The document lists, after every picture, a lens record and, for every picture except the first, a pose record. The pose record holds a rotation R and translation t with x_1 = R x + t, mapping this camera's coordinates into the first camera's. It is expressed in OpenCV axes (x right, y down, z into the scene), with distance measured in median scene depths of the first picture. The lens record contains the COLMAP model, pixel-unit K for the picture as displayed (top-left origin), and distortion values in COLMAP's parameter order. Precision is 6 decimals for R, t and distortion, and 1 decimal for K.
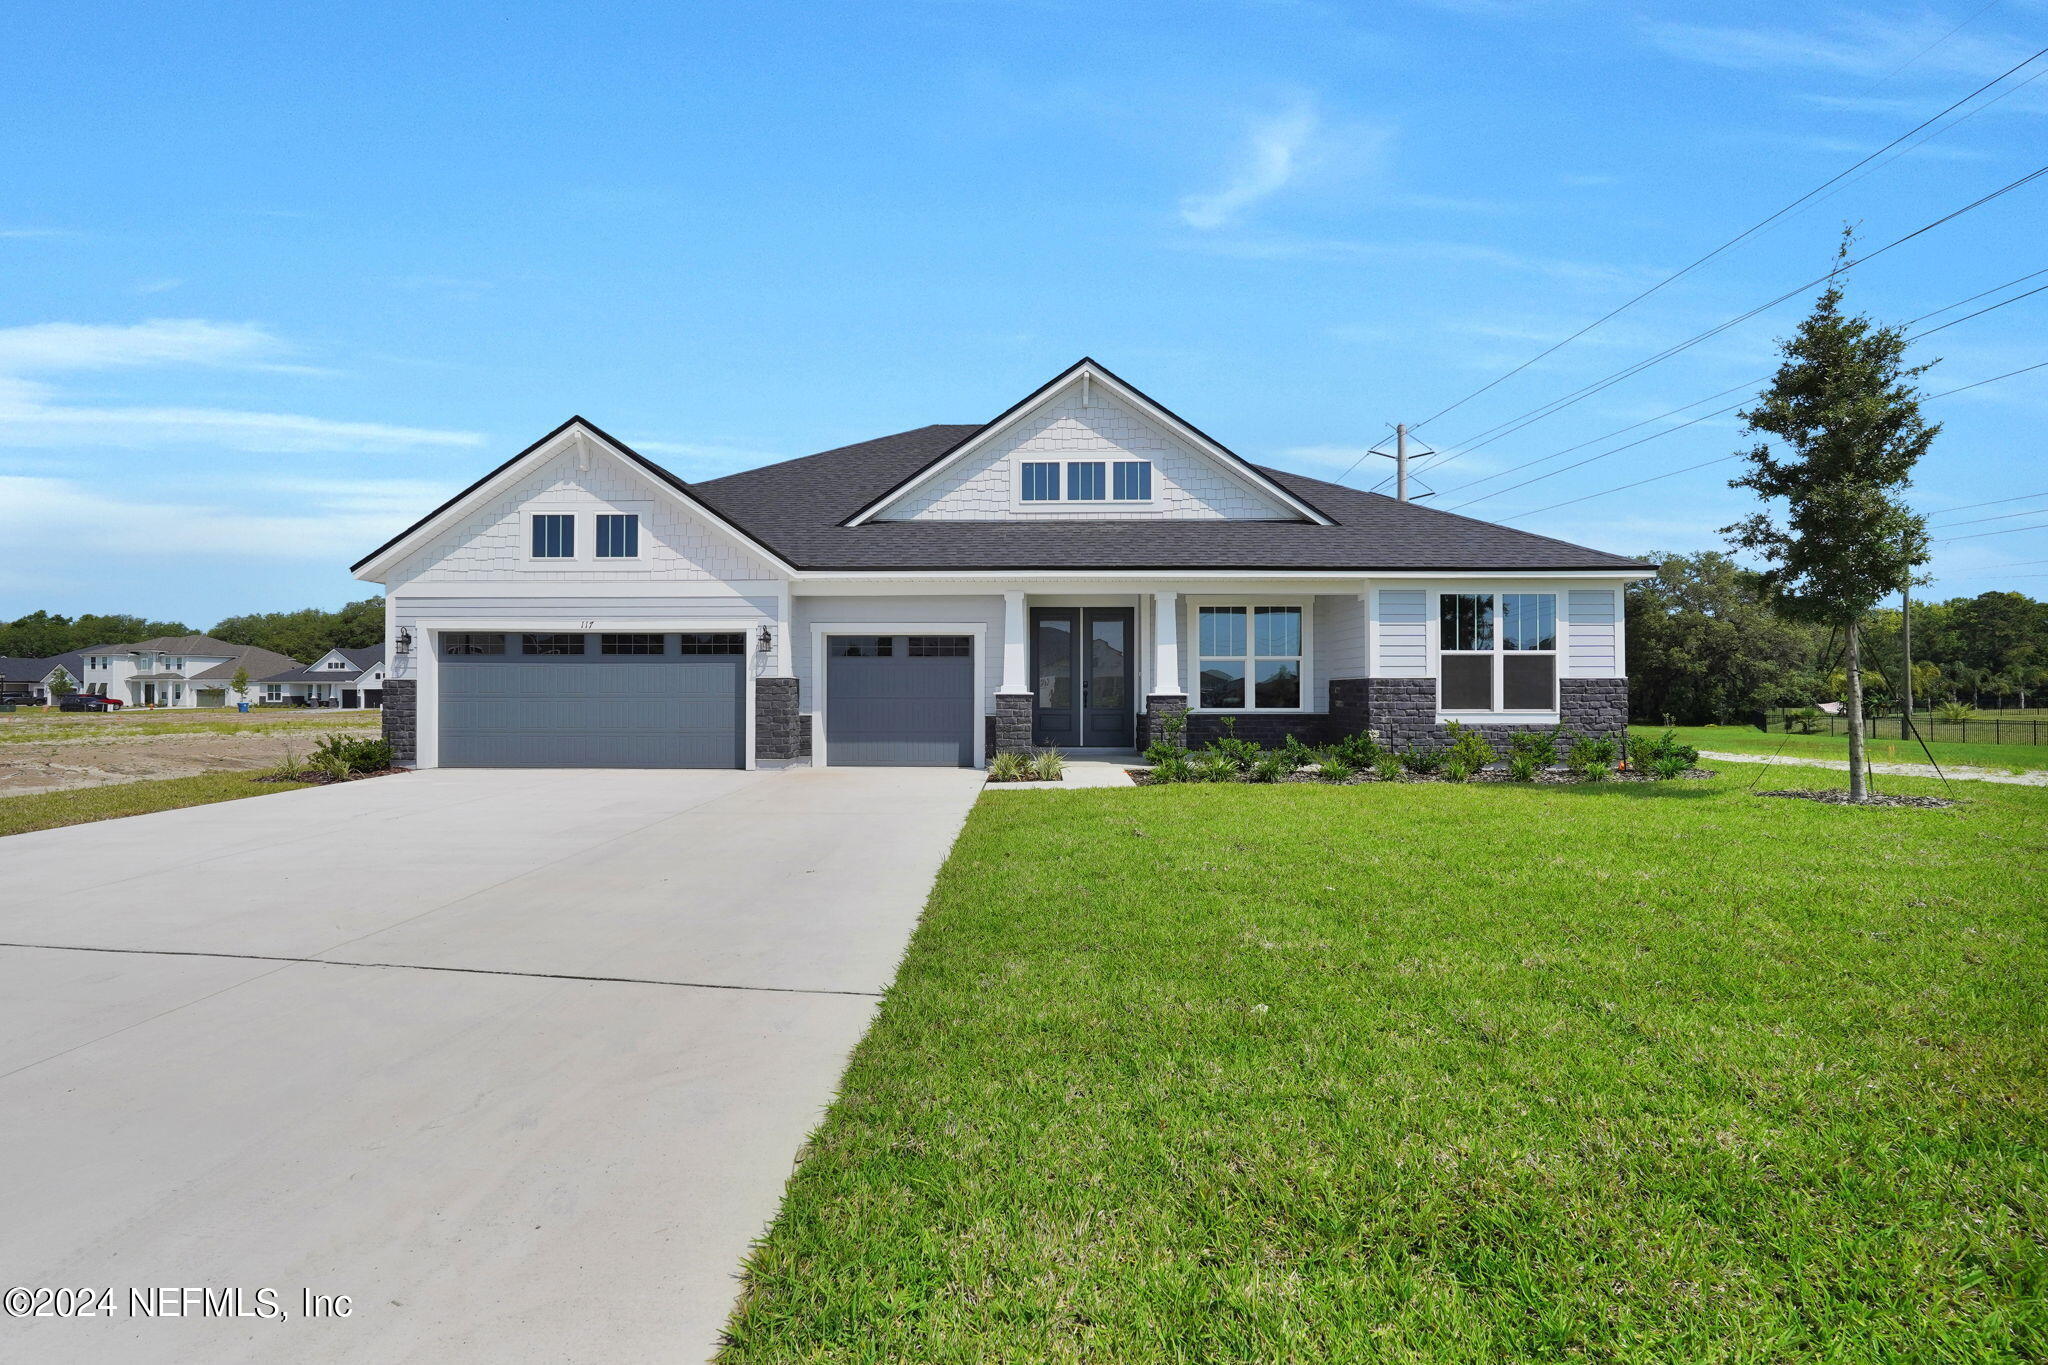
lens RADIAL K [[884.0, 0, 1019.9], [0, 884.0, 677.0], [0, 0, 1]] dist [-0.003398, 0.000040]
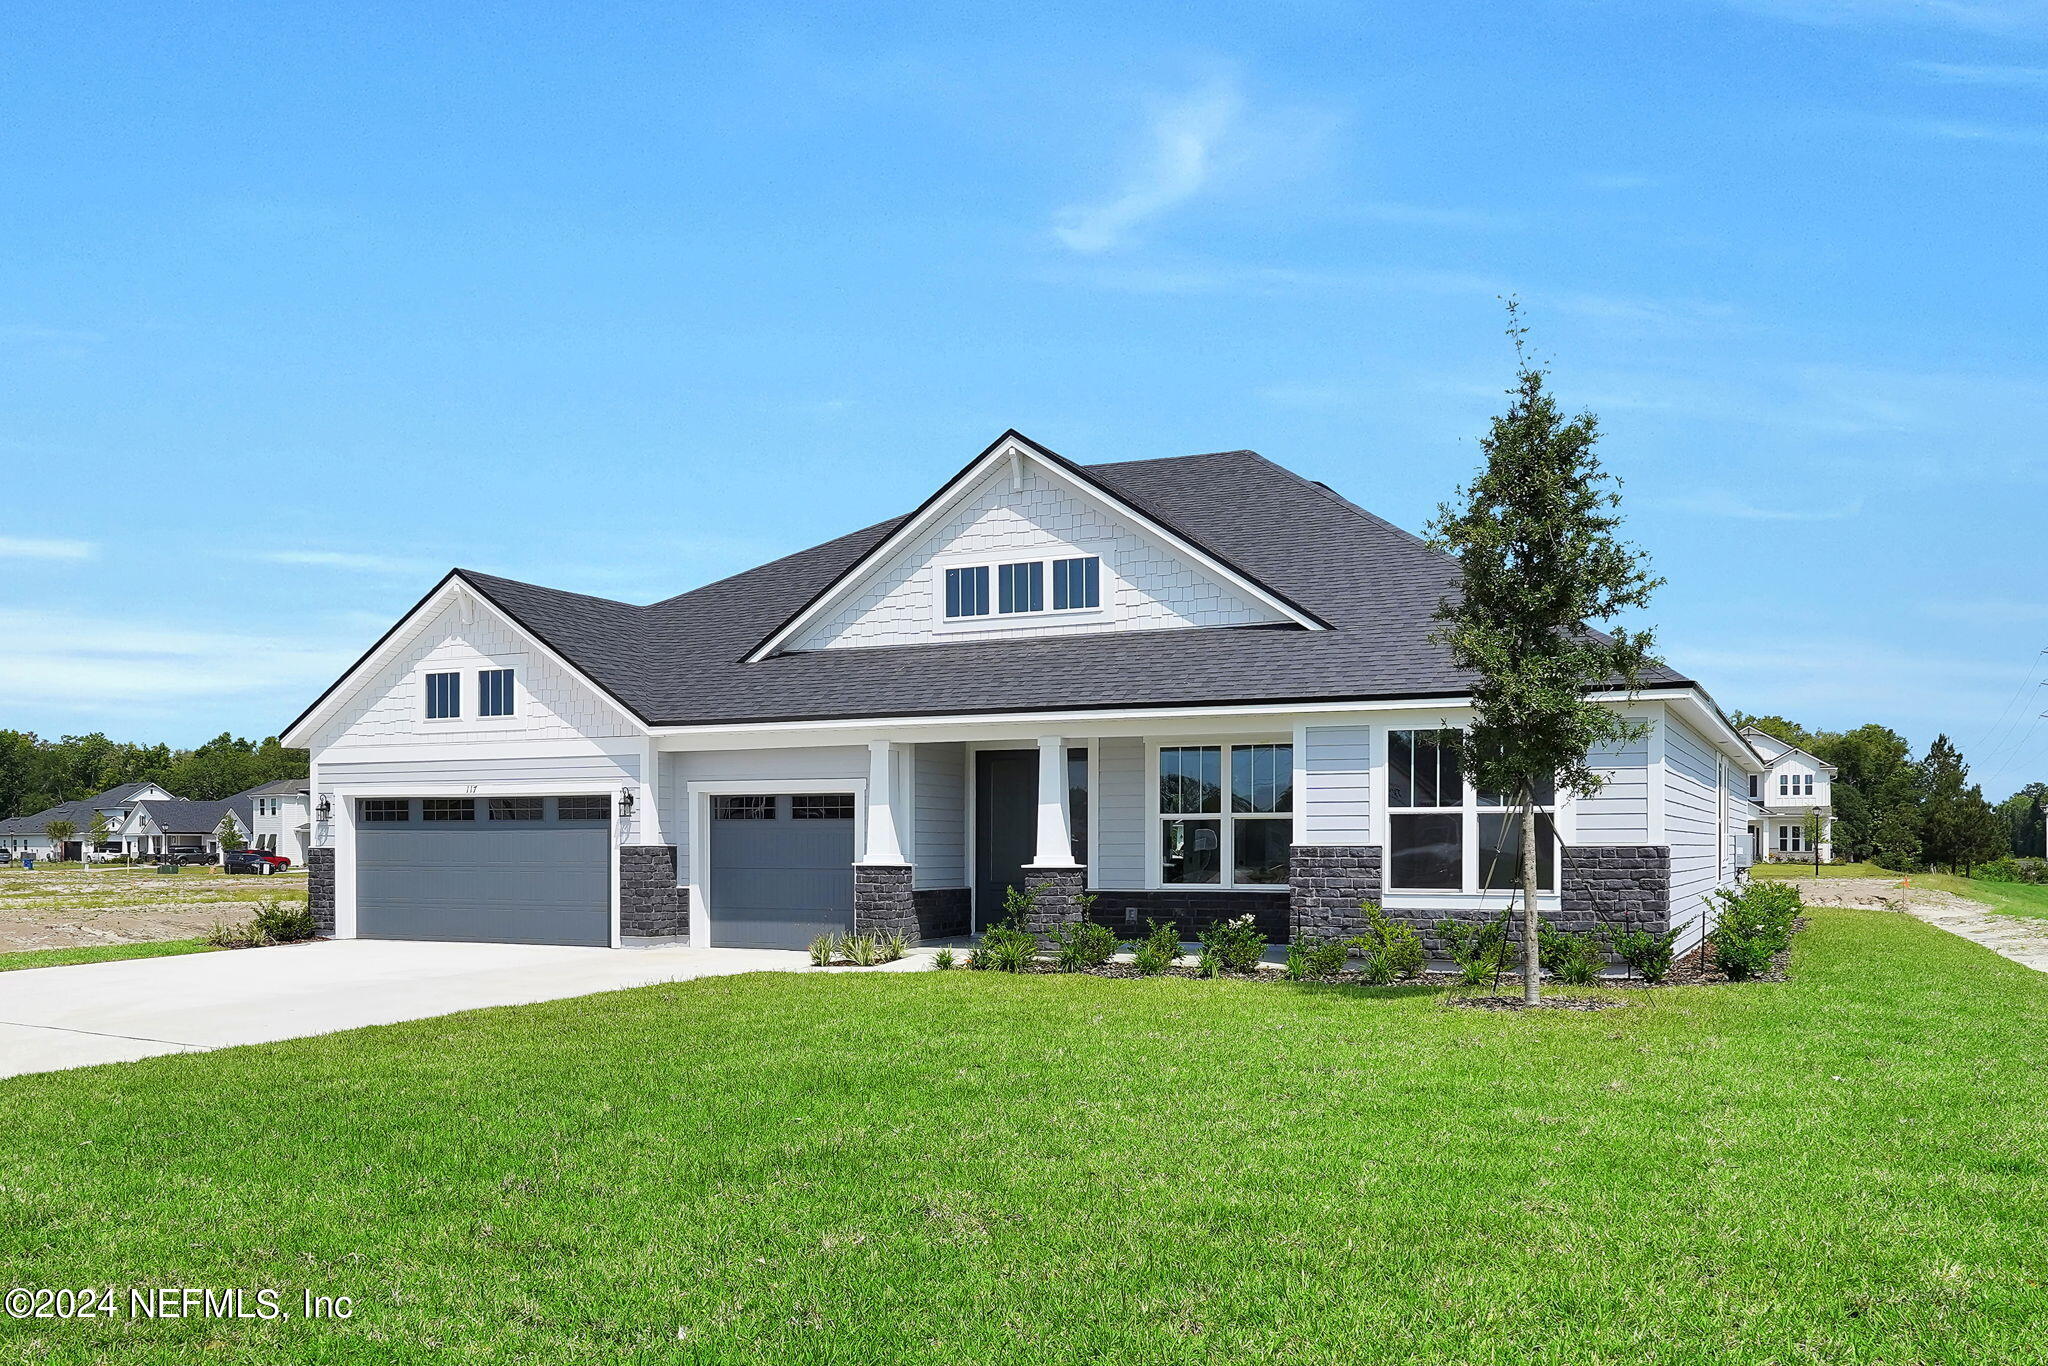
lens RADIAL K [[1680.4, 0, 958.3], [0, 1680.4, 833.8], [0, 0, 1]] dist [0.005227, 0.001208]
pose [[0.909225, -0.003755, -0.416288, 0.709338], [0.008428, 0.999920, 0.009389, -0.023950], [0.416219, -0.012045, 0.909185, -0.399470]]
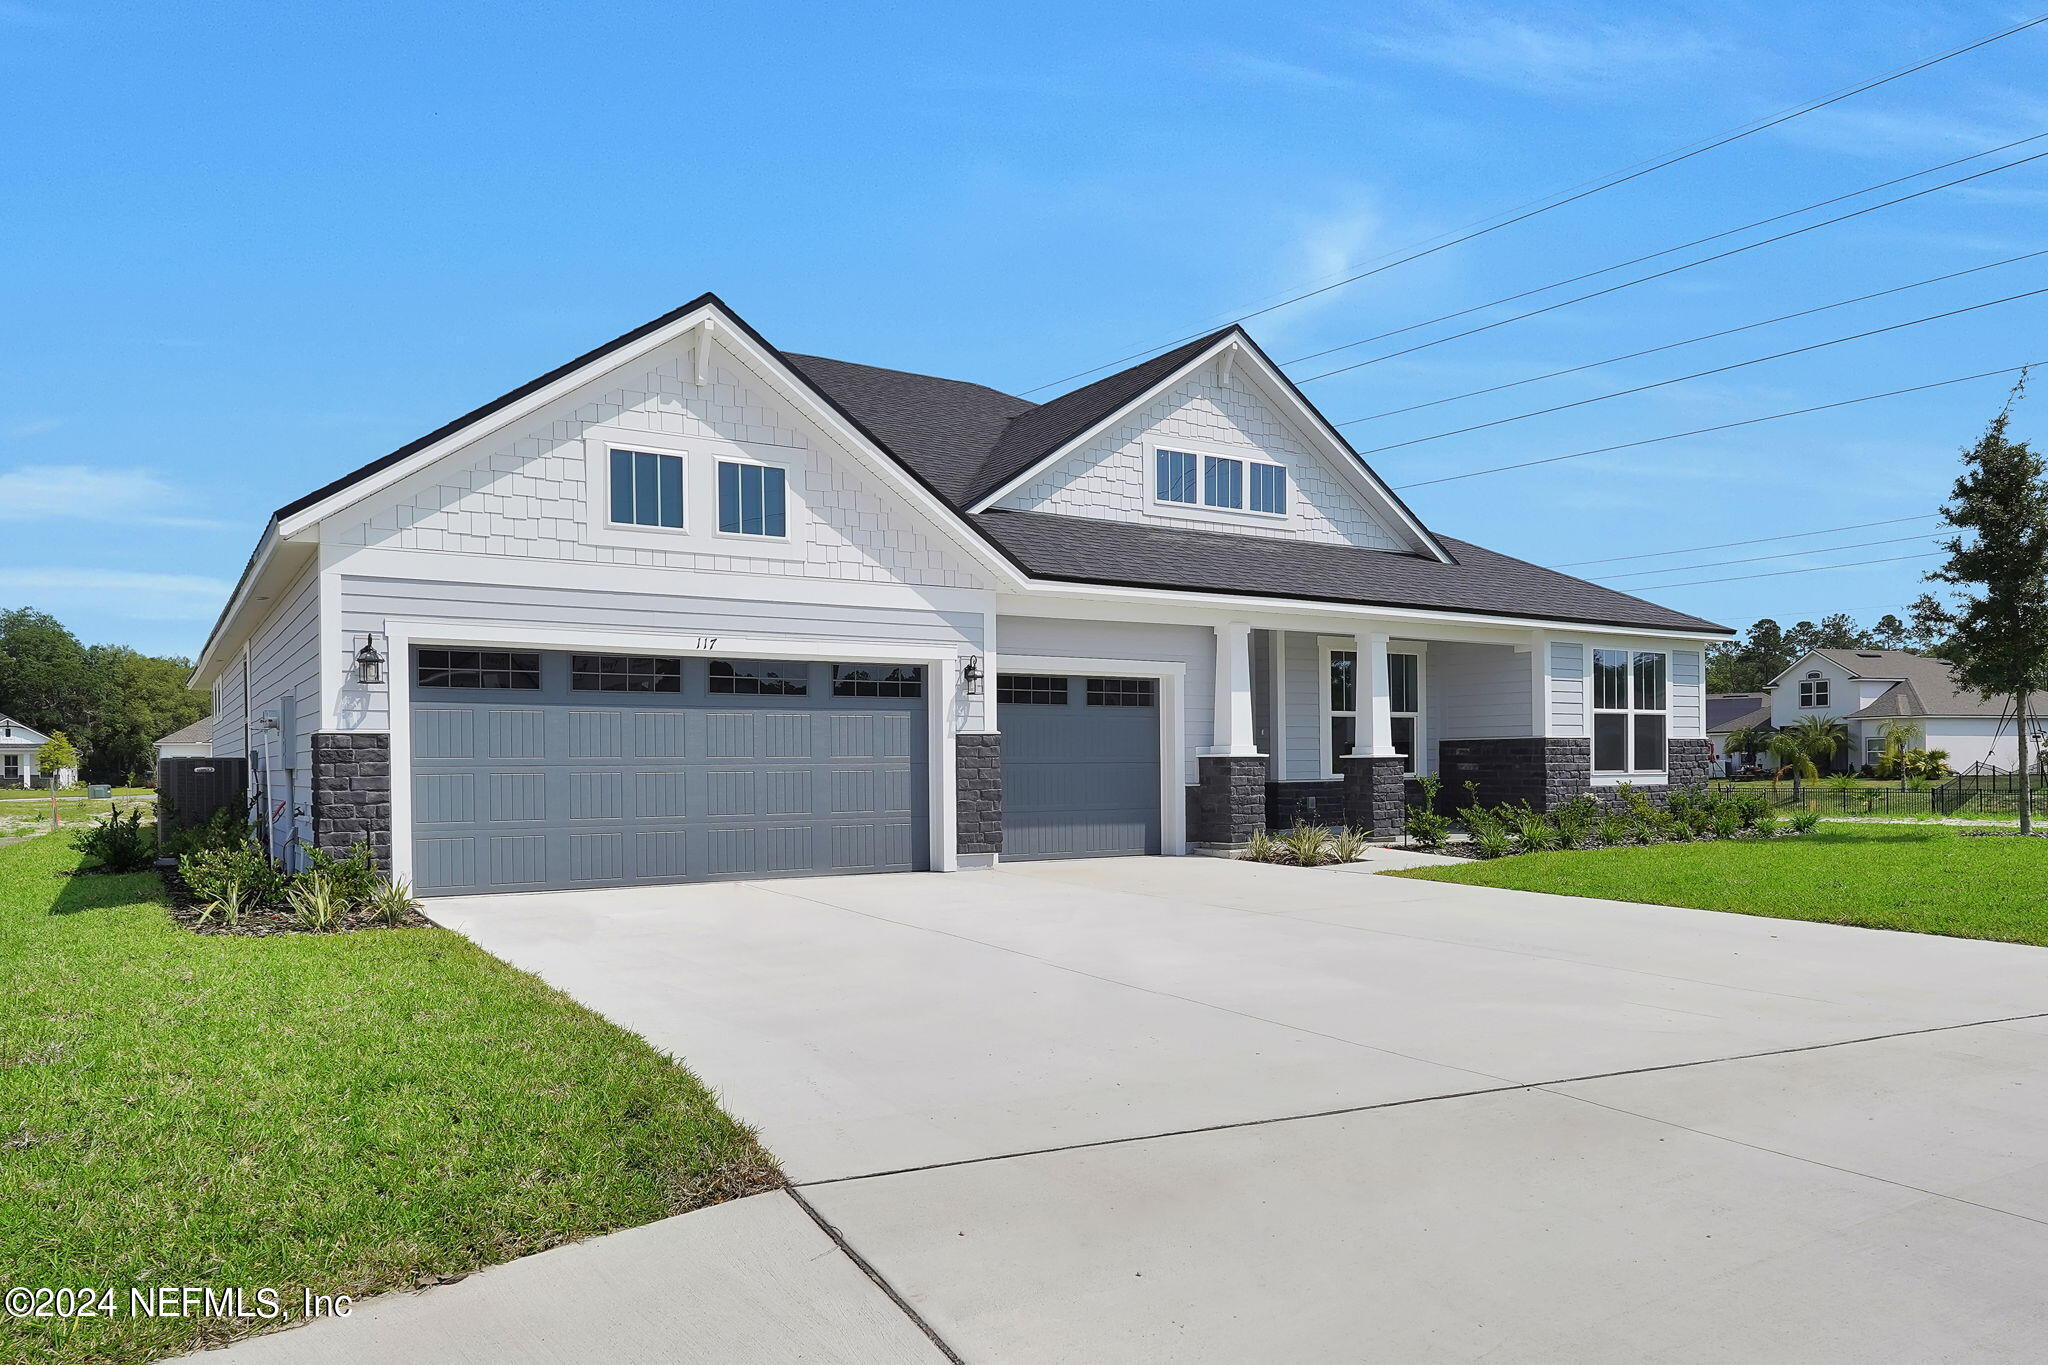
lens RADIAL K [[1332.6, 0, 1031.3], [0, 1332.6, 753.2], [0, 0, 1]] dist [-0.000503, -0.001858]
pose [[0.842449, -0.002195, 0.538772, -0.779357], [-0.001959, 0.999973, 0.007137, 0.008457], [-0.538773, -0.007068, 0.842421, 0.116103]]
